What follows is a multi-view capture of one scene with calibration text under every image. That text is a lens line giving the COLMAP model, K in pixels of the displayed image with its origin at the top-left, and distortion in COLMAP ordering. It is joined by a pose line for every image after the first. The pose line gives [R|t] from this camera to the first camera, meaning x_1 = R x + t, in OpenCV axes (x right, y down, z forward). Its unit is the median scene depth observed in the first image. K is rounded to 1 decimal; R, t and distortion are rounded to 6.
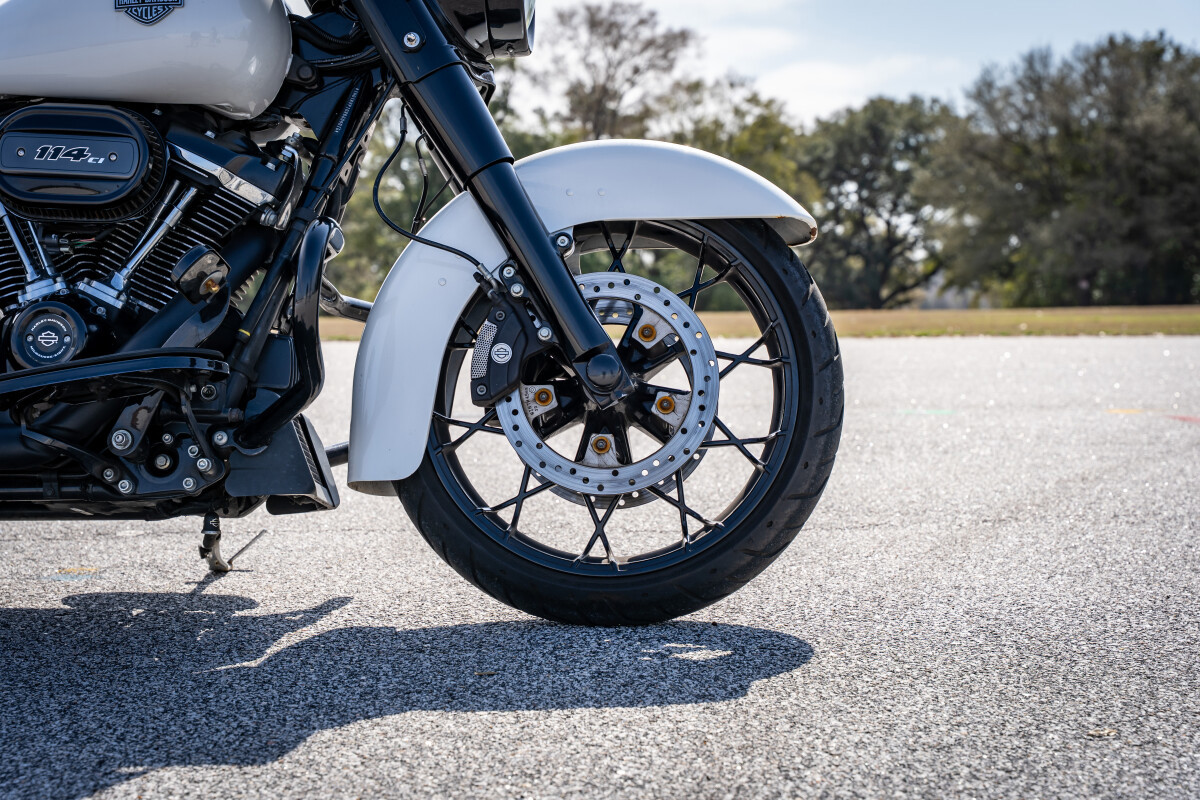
lens RADIAL K [[1995.3, 0, 597.7], [0, 1995.3, 402.7], [0, 0, 1]] dist [0.030864, 0.000000]
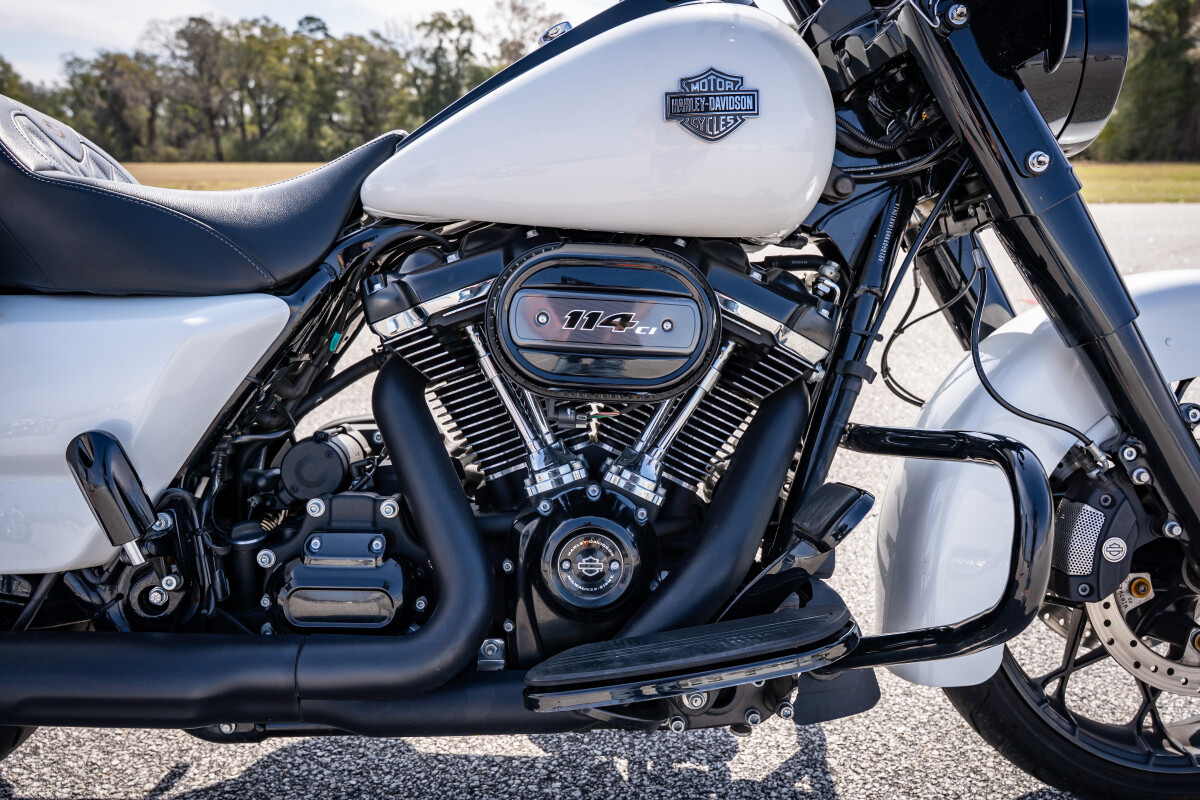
lens RADIAL K [[934.4, 0, 600.3], [0, 934.4, 399.8], [0, 0, 1]] dist [-0.001635, 0.003928]
pose [[0.995610, -0.016455, 0.092138, -0.287331], [-0.003100, 0.978086, 0.208178, -0.161250], [-0.093545, -0.207549, 0.973742, 0.626108]]
